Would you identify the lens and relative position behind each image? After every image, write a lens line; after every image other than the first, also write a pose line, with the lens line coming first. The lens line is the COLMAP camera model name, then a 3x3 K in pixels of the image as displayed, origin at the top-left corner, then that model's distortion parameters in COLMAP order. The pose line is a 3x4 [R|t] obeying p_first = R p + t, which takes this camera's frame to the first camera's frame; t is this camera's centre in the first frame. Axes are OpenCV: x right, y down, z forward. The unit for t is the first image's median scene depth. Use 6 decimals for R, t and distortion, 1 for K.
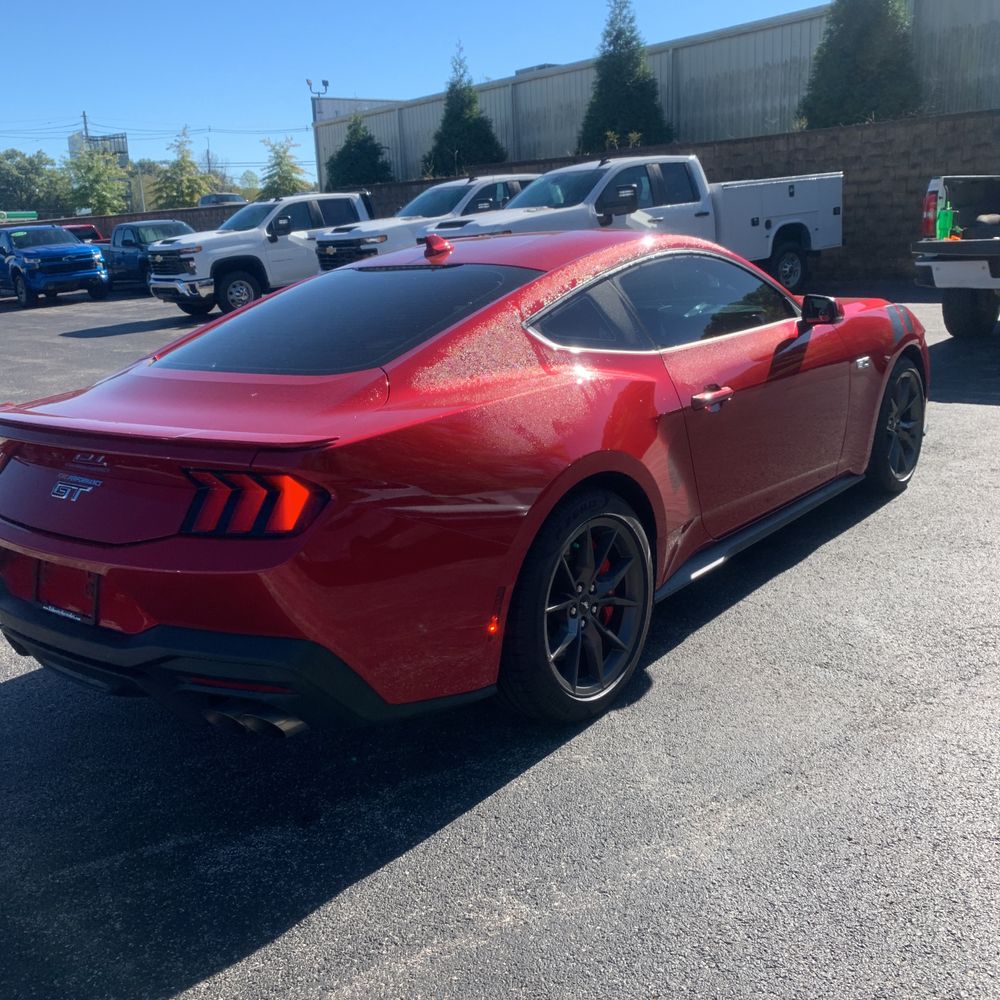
lens RADIAL K [[1026.1, 0, 496.7], [0, 1026.1, 497.7], [0, 0, 1]] dist [0.010501, 0.000000]
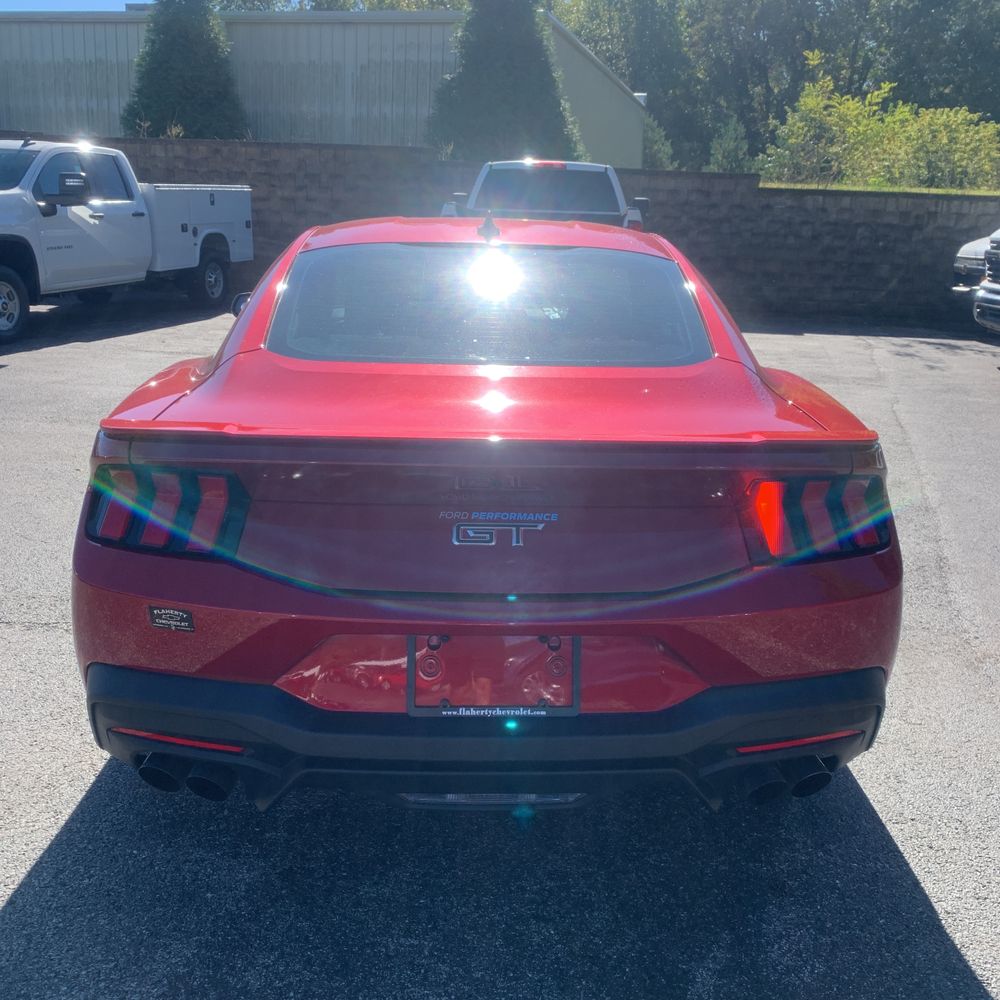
lens RADIAL K [[1026.1, 0, 502.2], [0, 1026.1, 501.7], [0, 0, 1]] dist [0.010501, 0.000000]
pose [[0.755739, -0.086328, 0.649158, -0.148087], [0.094587, 0.995268, 0.022239, -0.007432], [-0.648006, 0.044595, 0.760329, 0.082522]]
